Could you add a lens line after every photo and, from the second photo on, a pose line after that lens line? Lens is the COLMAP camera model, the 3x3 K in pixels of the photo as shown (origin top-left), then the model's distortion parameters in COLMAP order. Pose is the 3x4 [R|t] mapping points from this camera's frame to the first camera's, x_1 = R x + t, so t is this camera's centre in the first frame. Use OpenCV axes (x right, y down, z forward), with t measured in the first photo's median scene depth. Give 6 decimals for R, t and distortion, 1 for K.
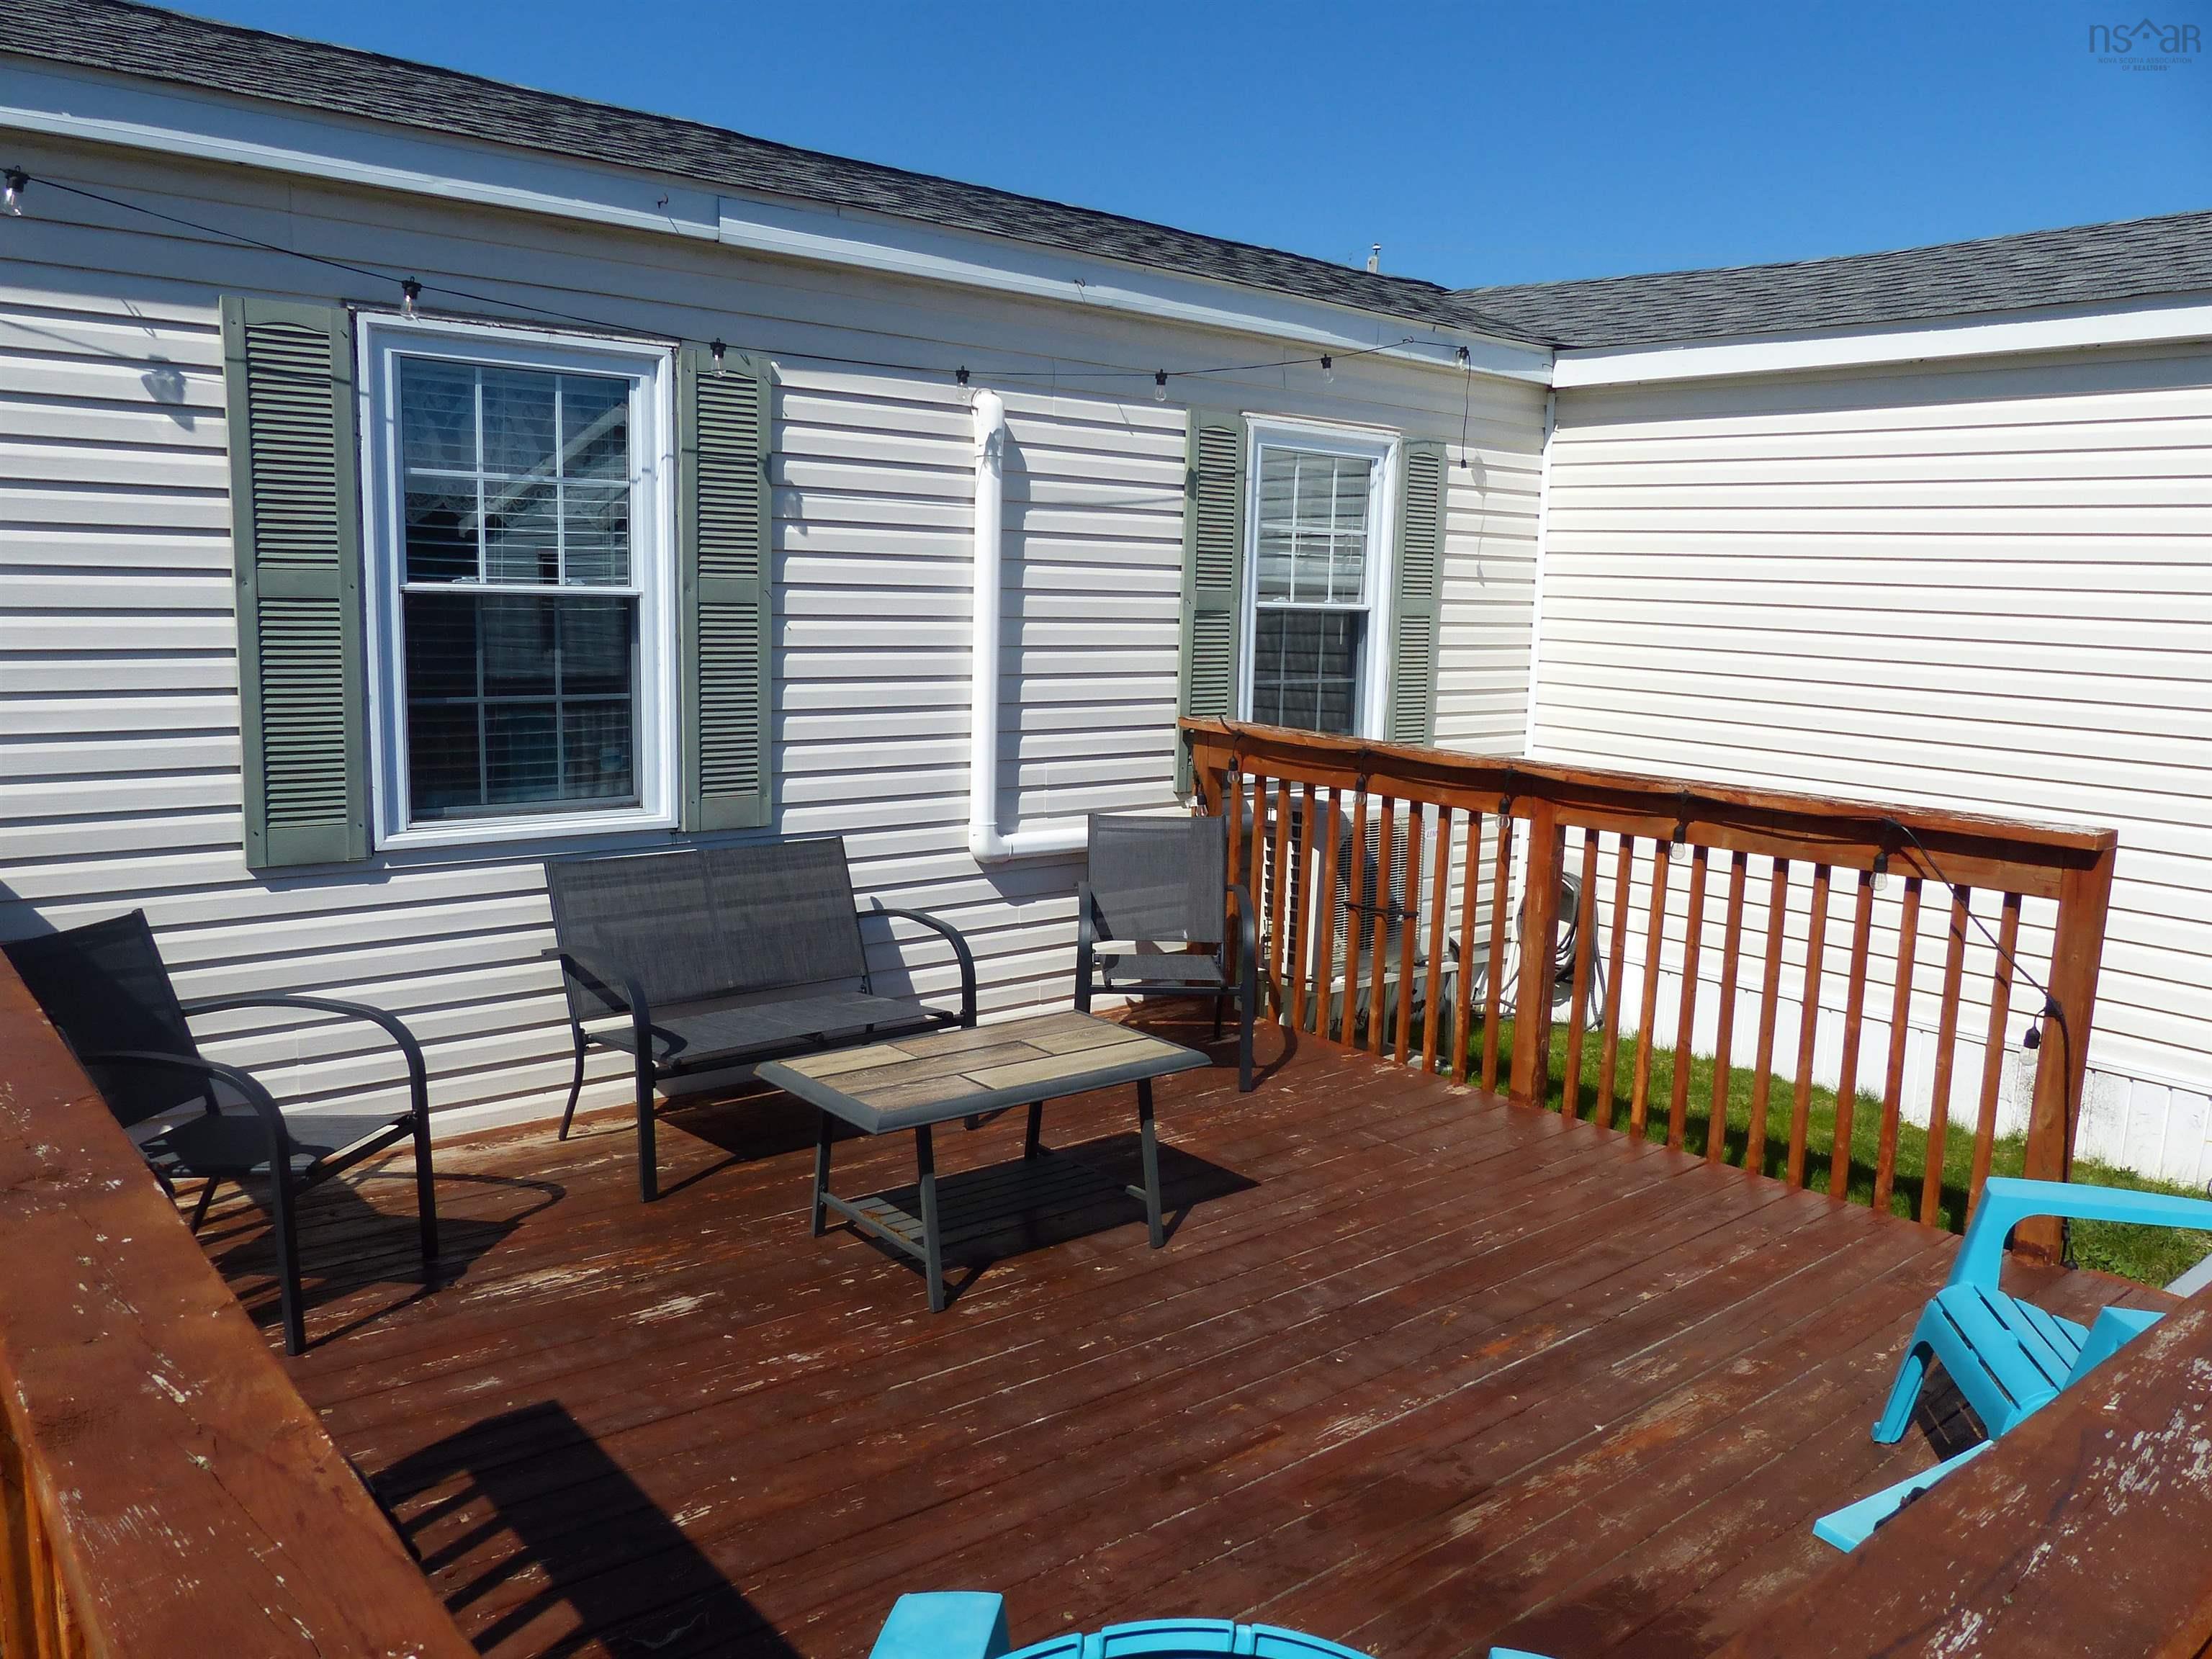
lens RADIAL K [[1649.8, 0, 1107.9], [0, 1649.8, 838.7], [0, 0, 1]] dist [-0.031520, 0.024721]
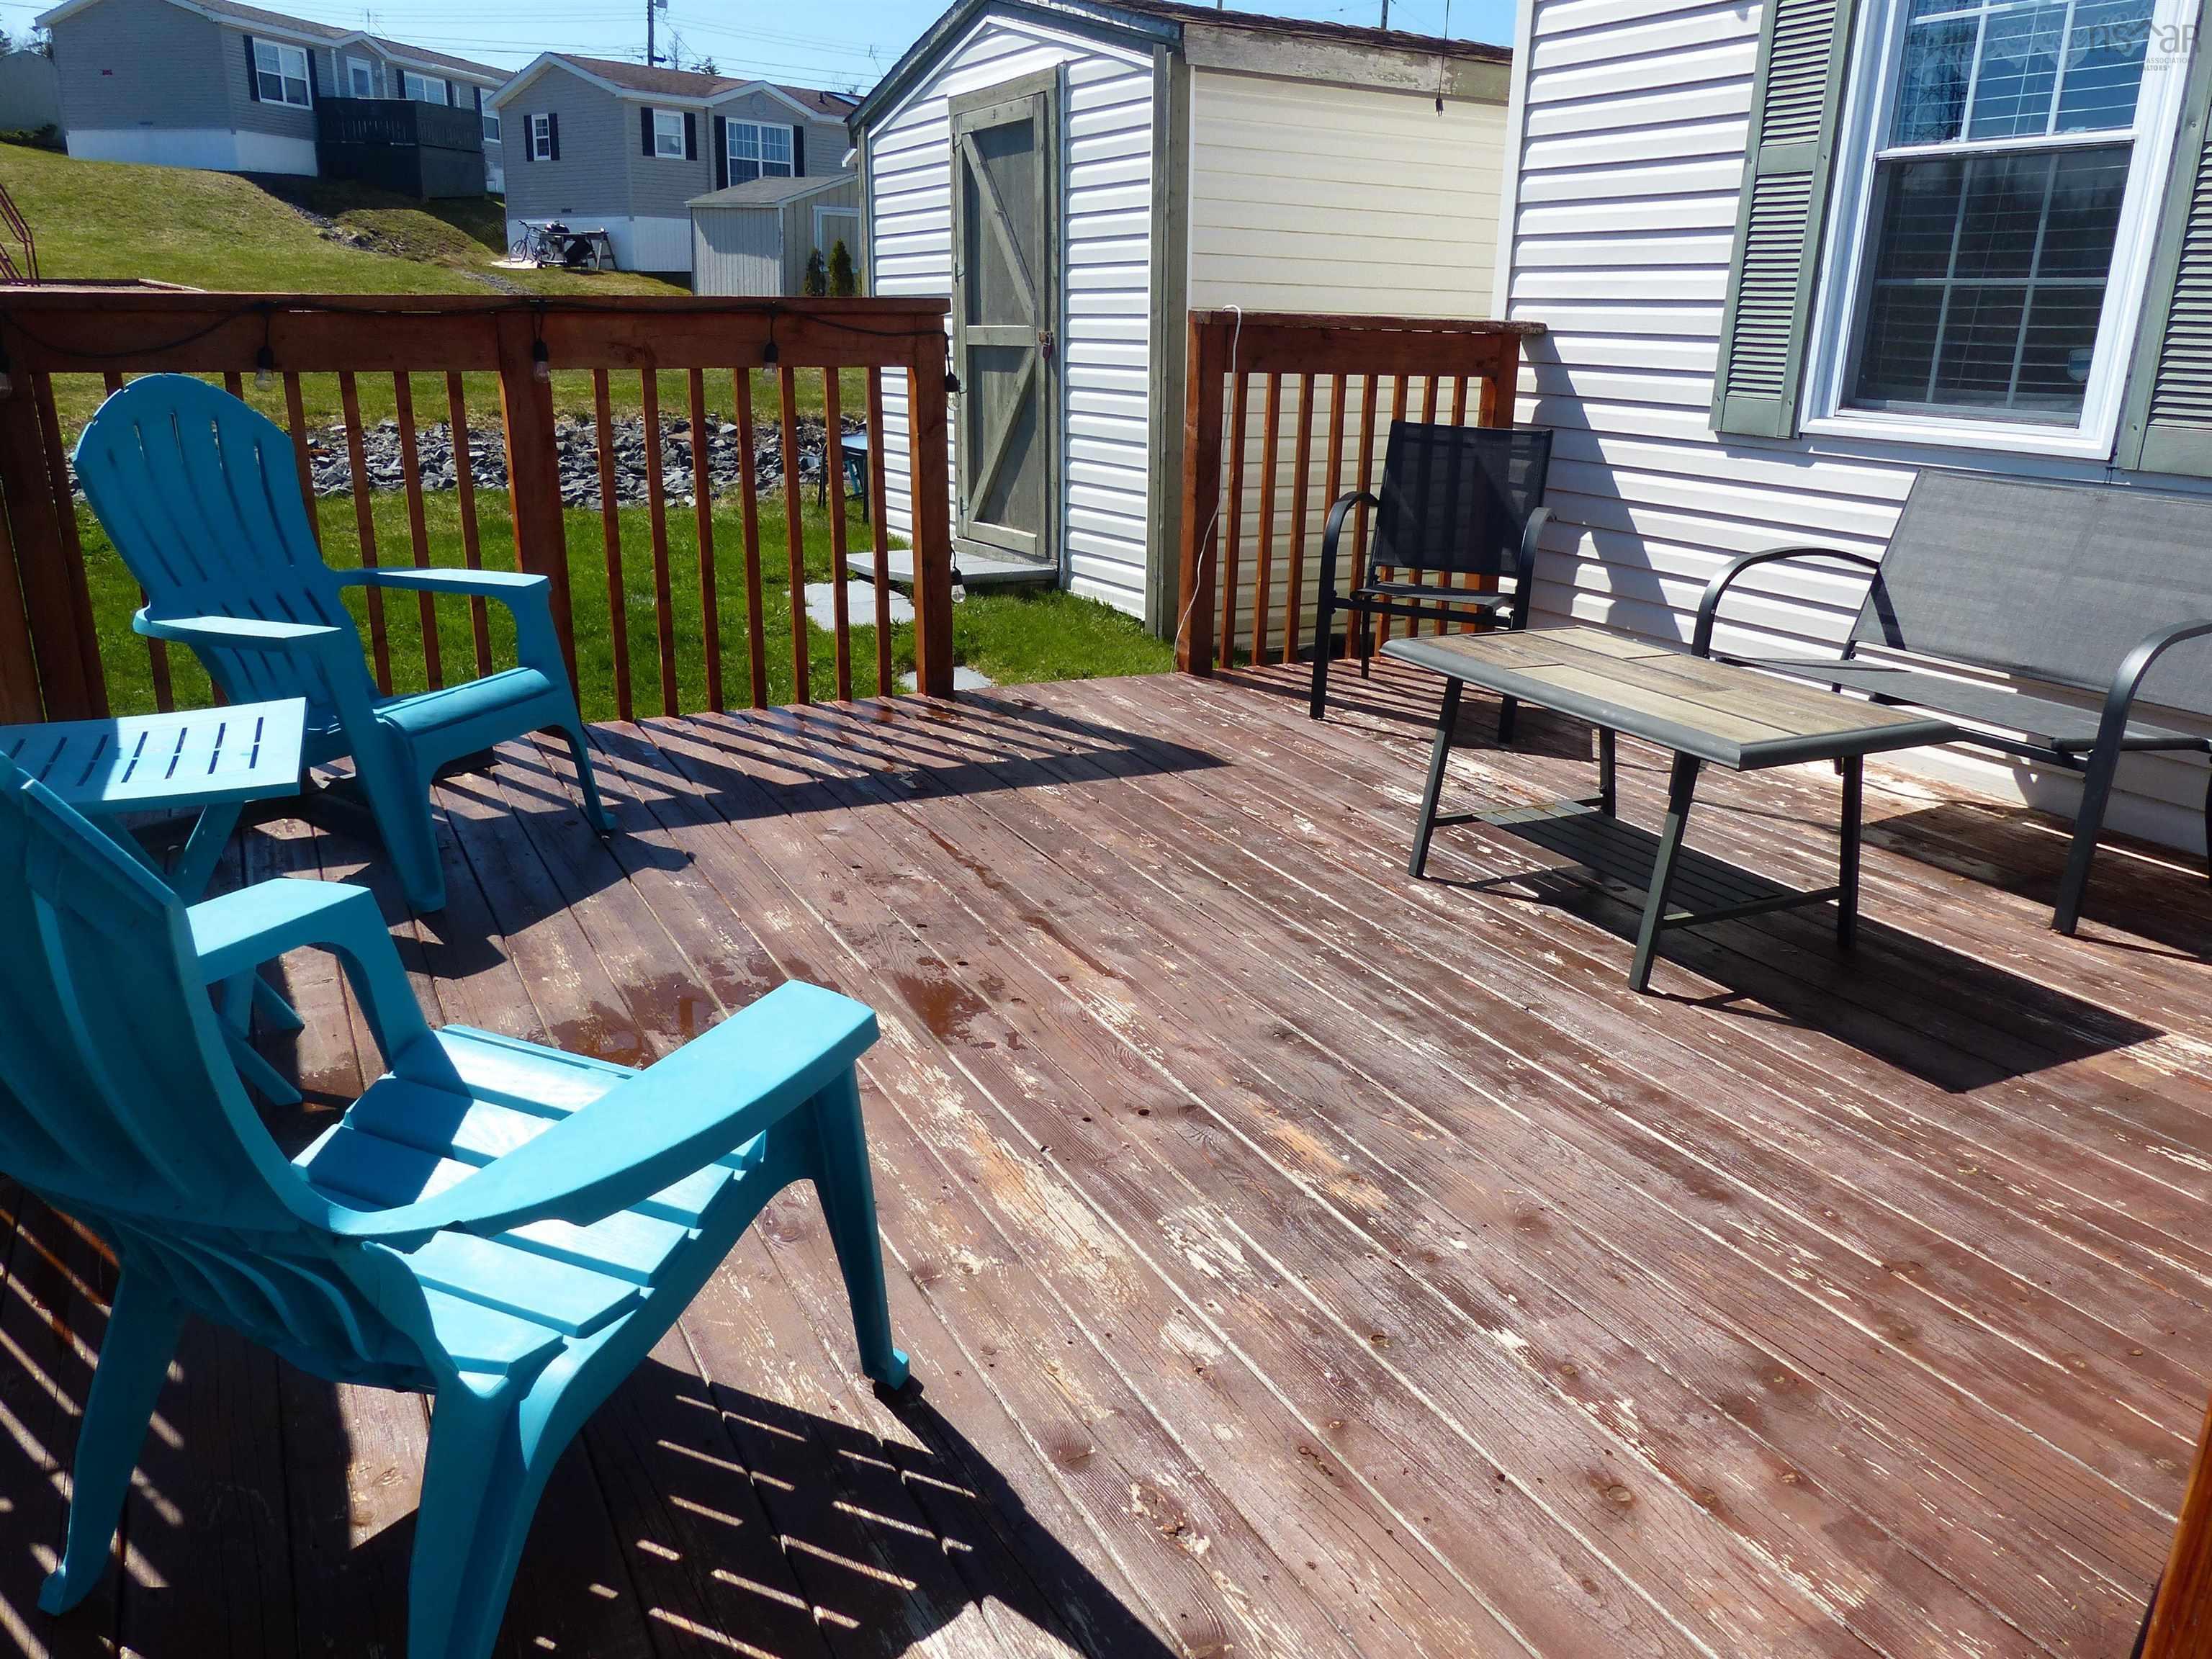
lens RADIAL K [[1649.8, 0, 1107.9], [0, 1649.8, 838.7], [0, 0, 1]] dist [-0.031520, 0.024721]
pose [[-0.212338, 0.266832, -0.940060, 0.542046], [-0.177096, 0.935560, 0.305557, 0.007082], [0.961015, 0.231362, -0.151400, 0.647256]]
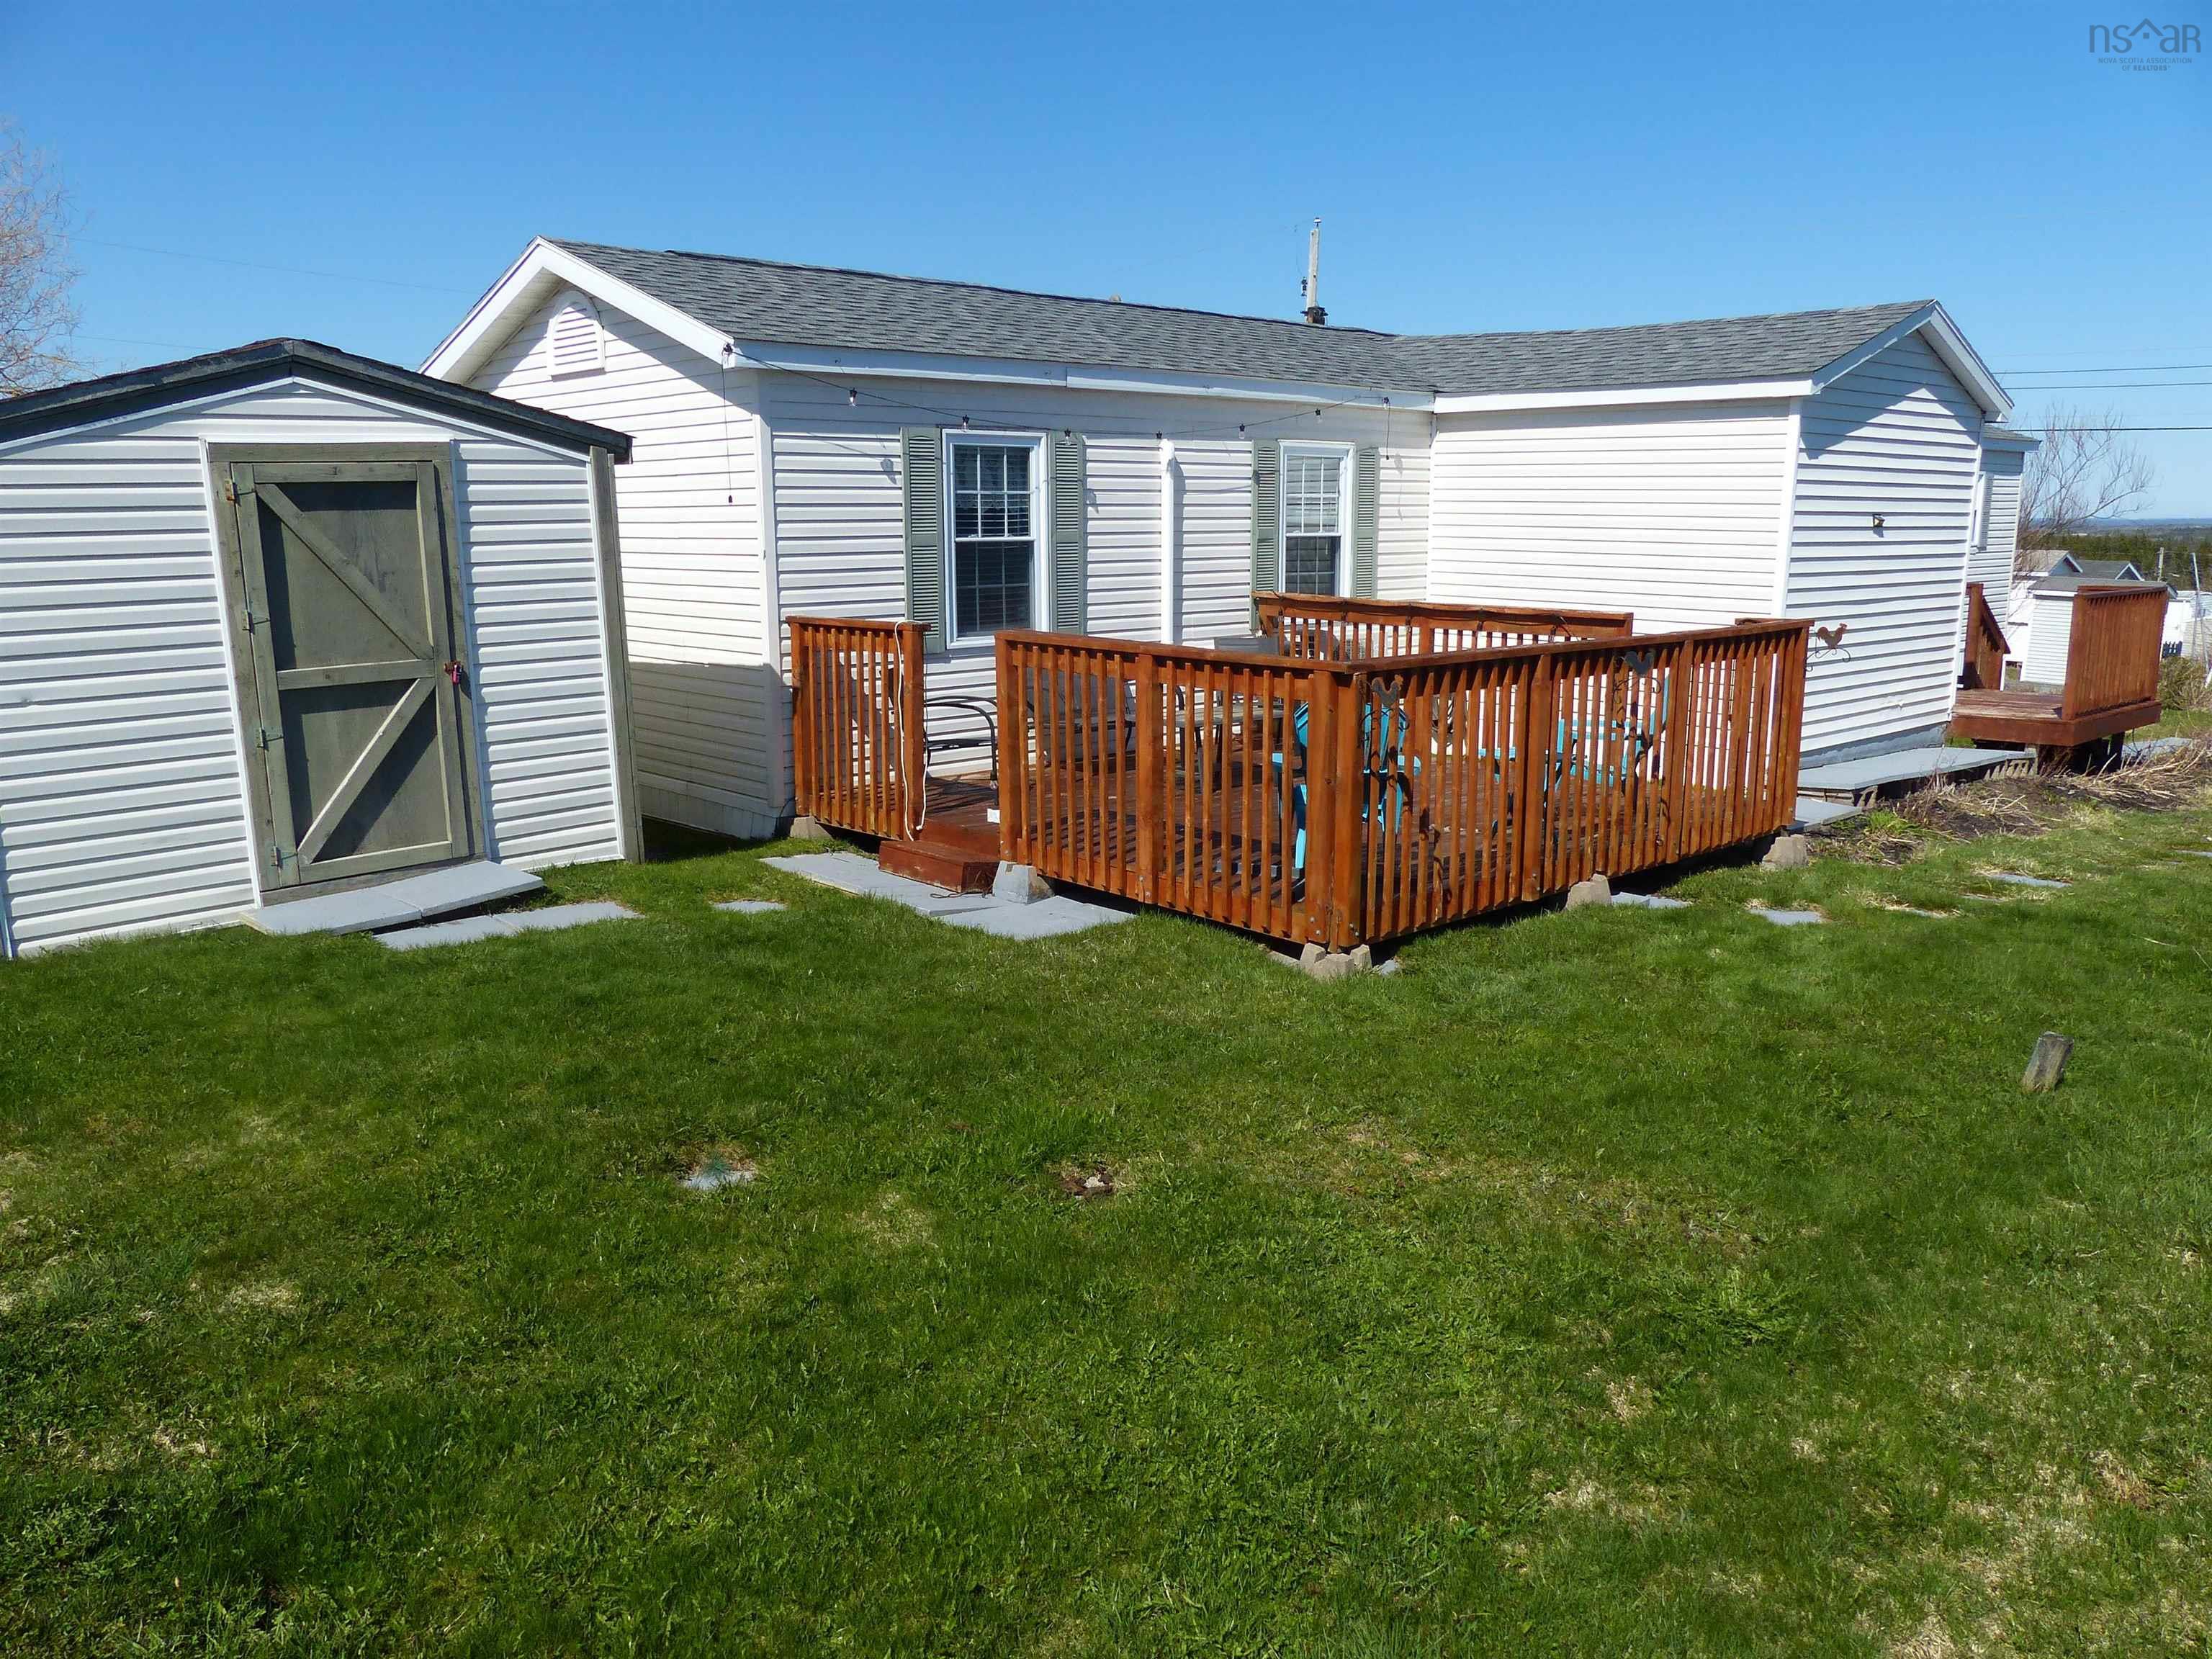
lens RADIAL K [[1649.8, 0, 1107.9], [0, 1649.8, 838.7], [0, 0, 1]] dist [-0.031520, 0.024721]
pose [[0.998897, -0.036732, 0.029267, -0.234181], [0.035417, 0.998393, 0.044240, 0.153463], [-0.030845, -0.043155, 0.998592, -1.187648]]
